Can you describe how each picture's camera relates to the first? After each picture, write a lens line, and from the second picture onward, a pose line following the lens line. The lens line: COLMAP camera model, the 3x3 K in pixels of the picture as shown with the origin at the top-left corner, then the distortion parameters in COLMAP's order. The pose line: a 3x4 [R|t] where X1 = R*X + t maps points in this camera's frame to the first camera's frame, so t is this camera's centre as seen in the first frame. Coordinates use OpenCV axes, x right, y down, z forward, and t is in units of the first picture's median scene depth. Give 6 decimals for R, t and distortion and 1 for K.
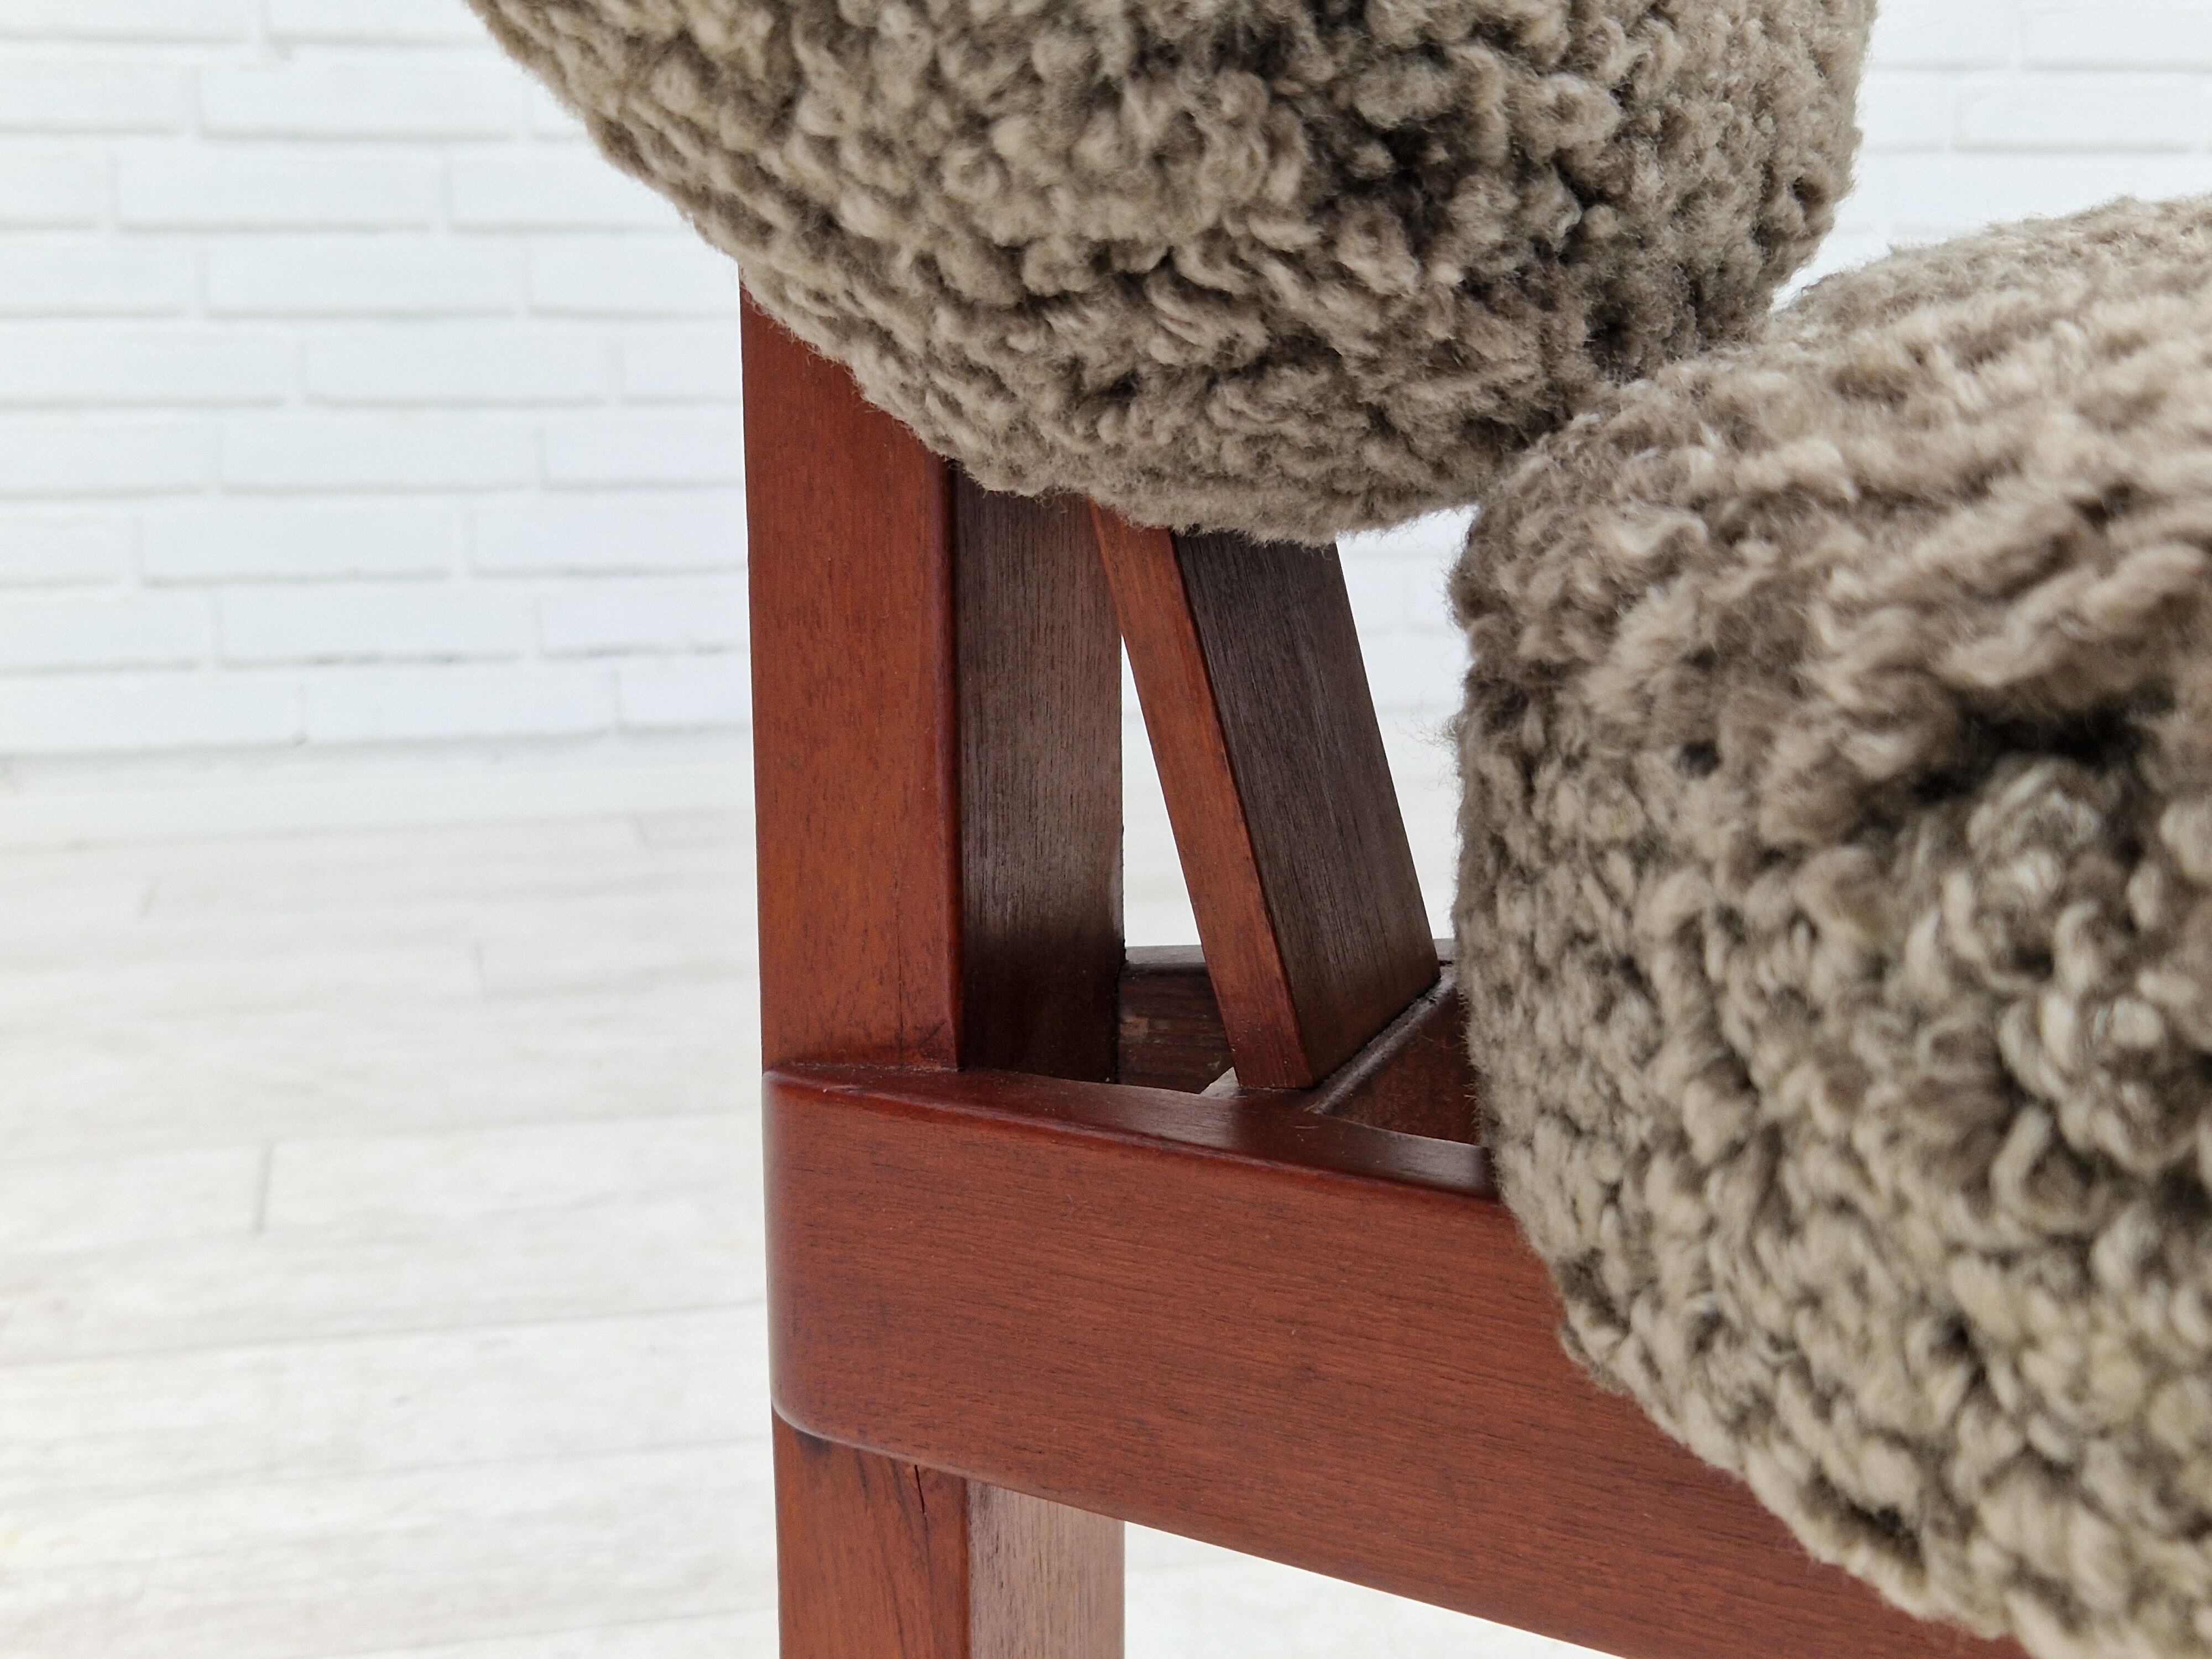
lens RADIAL K [[2887.1, 0, 1121.3], [0, 2887.1, 845.4], [0, 0, 1]] dist [0.076570, 0.000000]
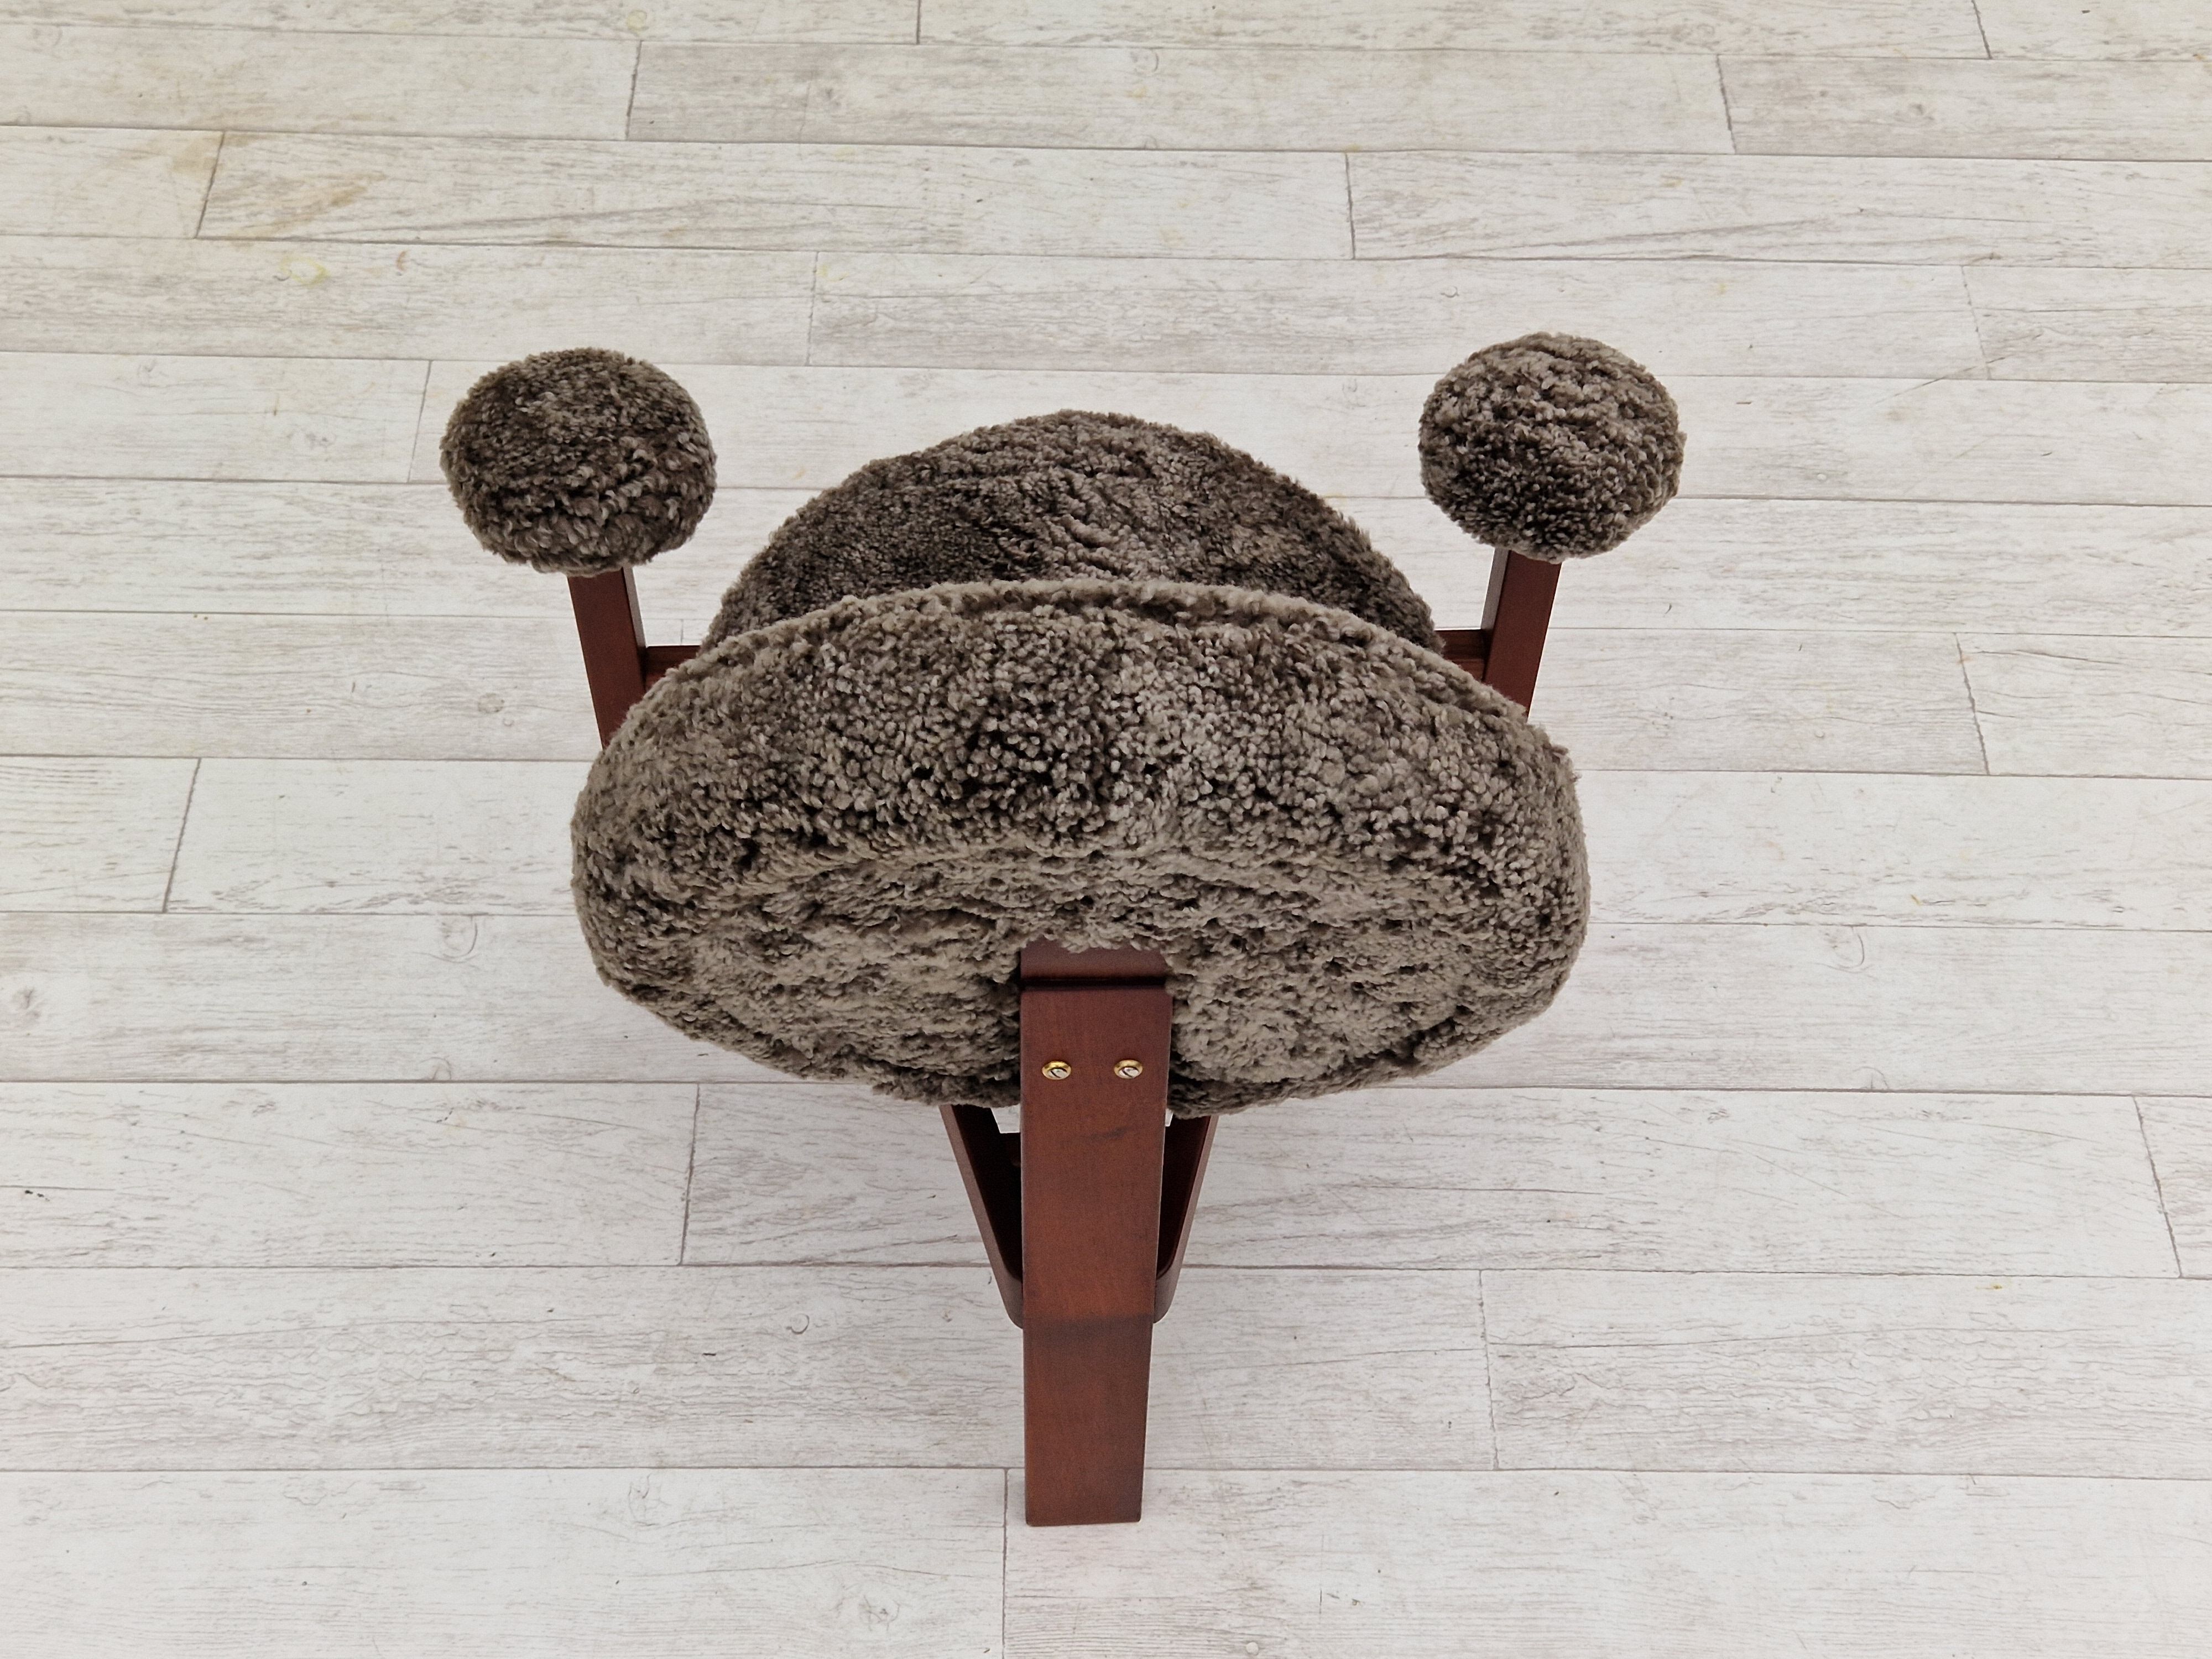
lens RADIAL K [[2887.1, 0, 1154.4], [0, 2887.1, 919.4], [0, 0, 1]] dist [0.076570, 0.000000]
pose [[0.973344, 0.195975, -0.119143, 0.213809], [-0.067020, 0.739844, 0.669432, -0.743995], [0.219339, -0.643603, 0.733257, -0.798282]]
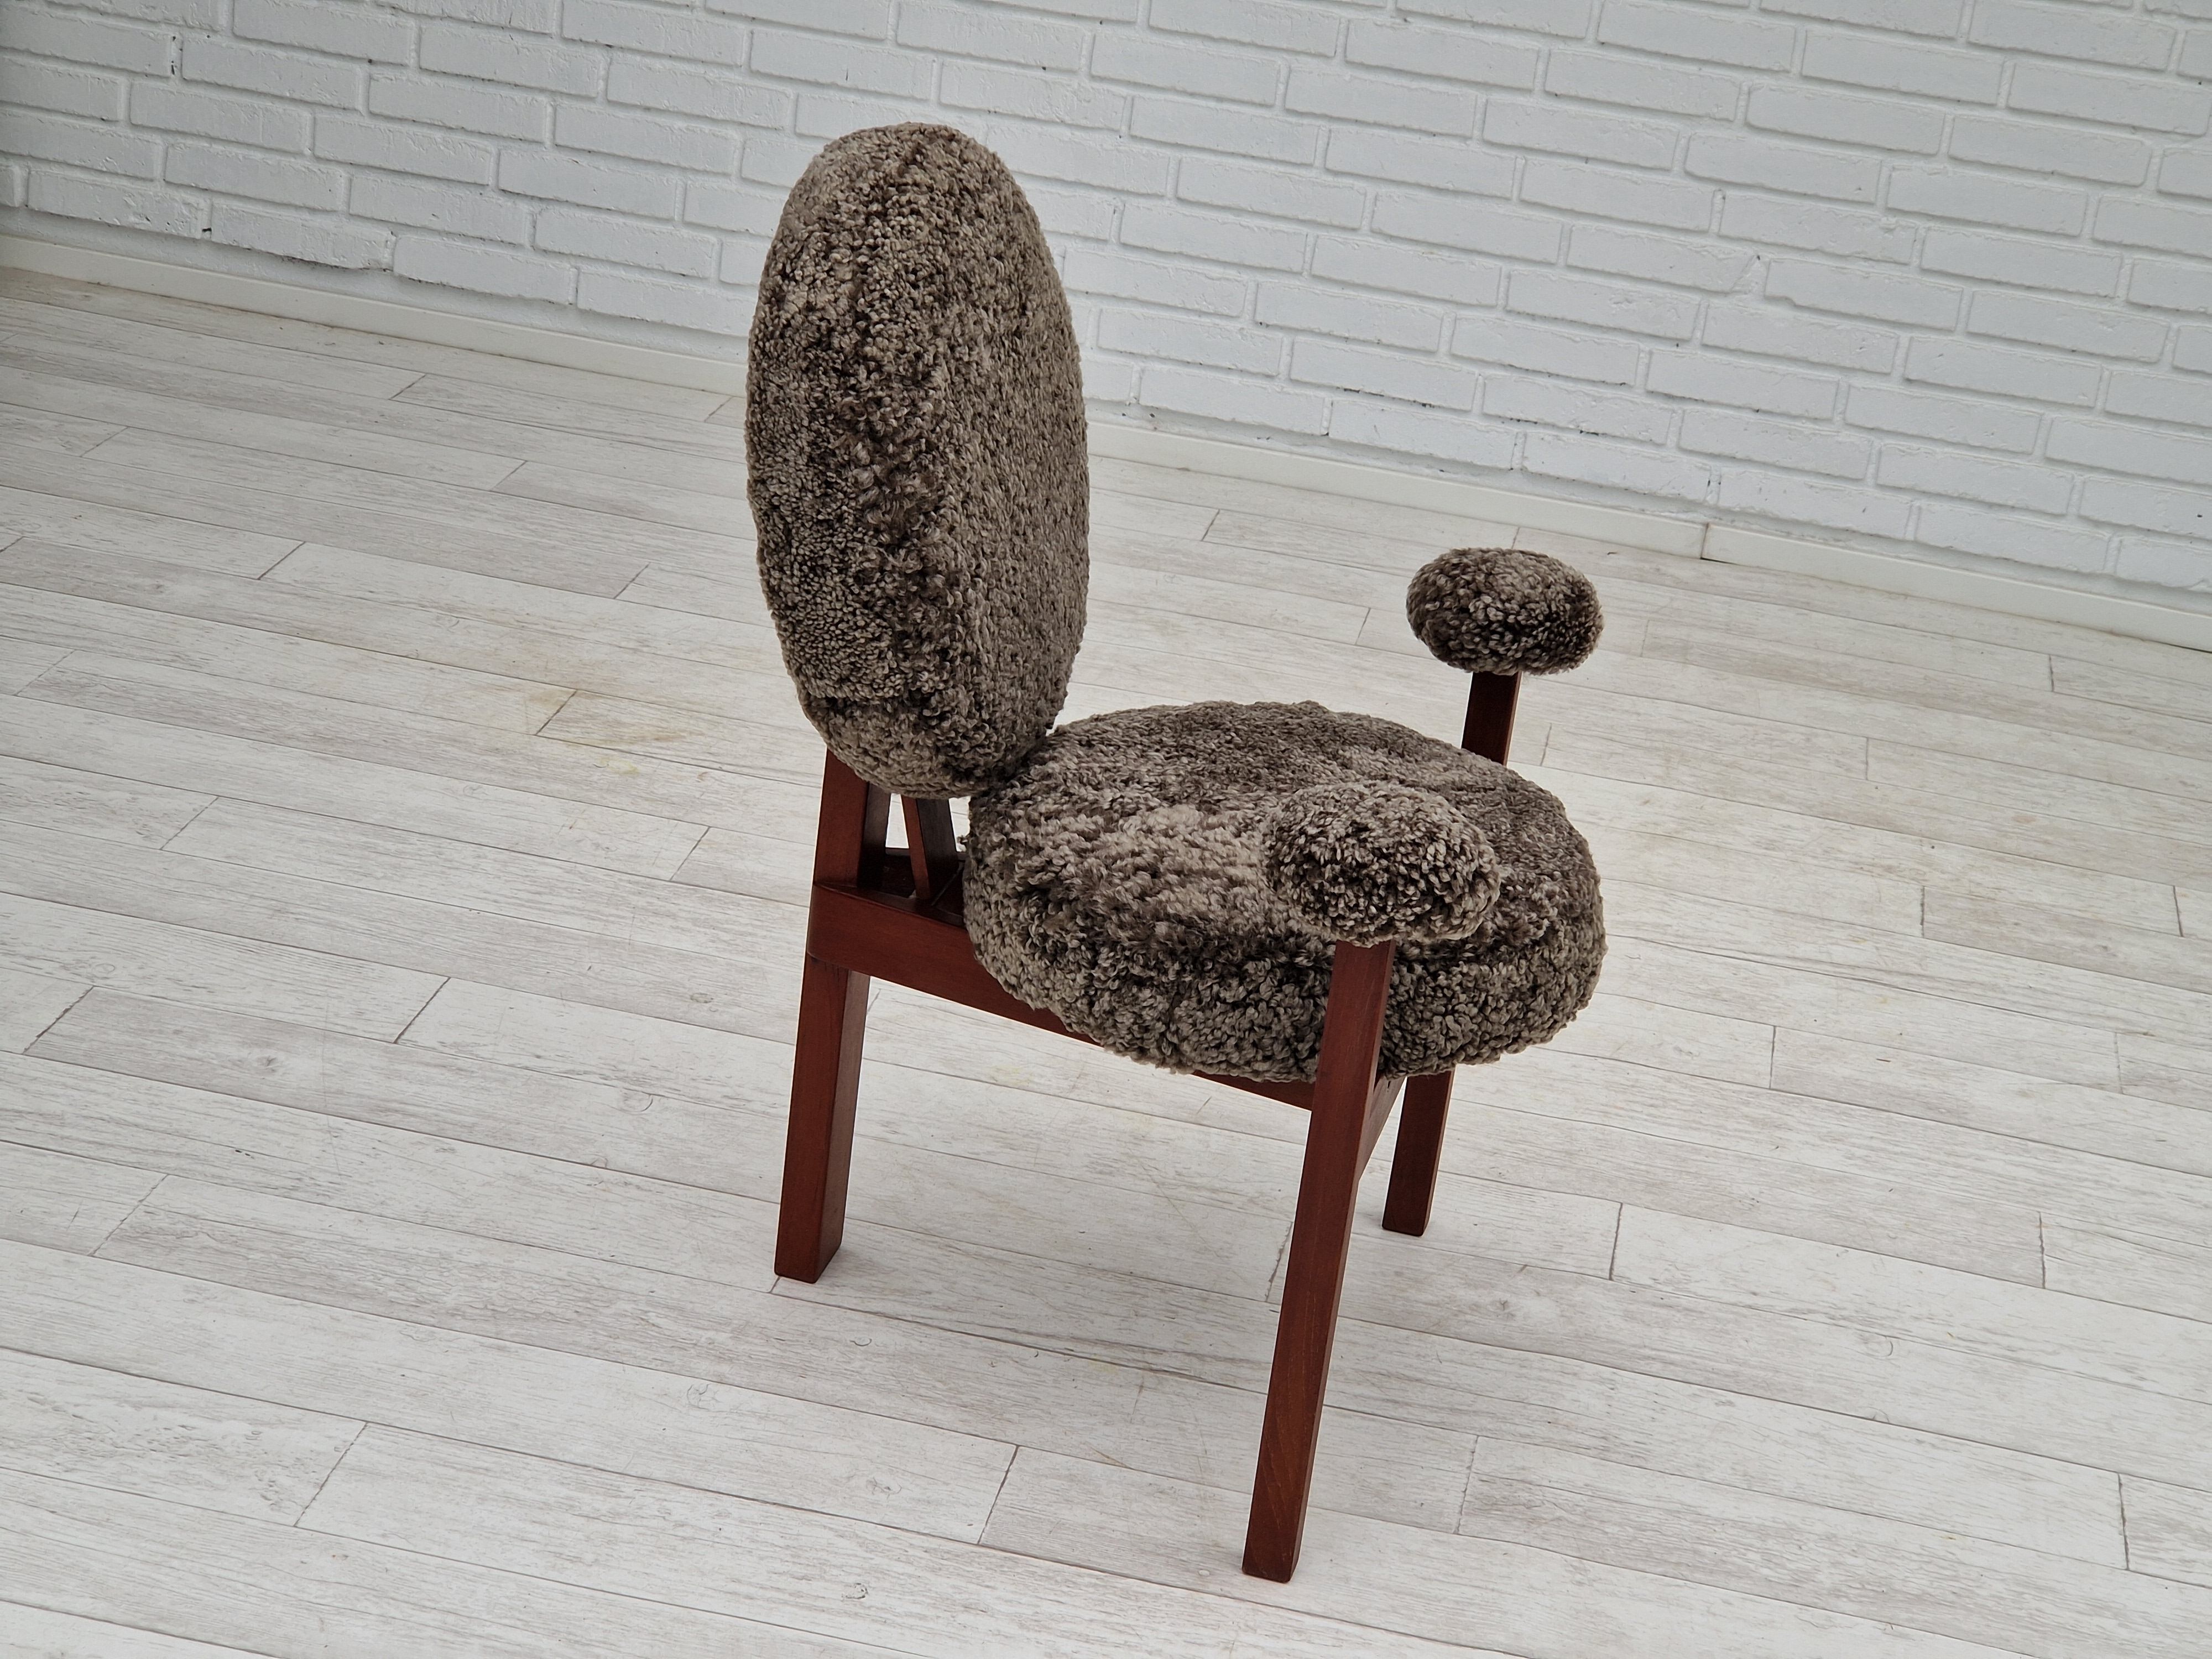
lens RADIAL K [[4253.7, 0, 1131.9], [0, 4253.7, 941.7], [0, 0, 1]] dist [0.070197, 0.000000]
pose [[0.907336, 0.262386, -0.328474, 0.730282], [-0.202297, 0.957416, 0.205987, -0.369918], [0.368534, -0.120450, 0.921778, -1.934609]]
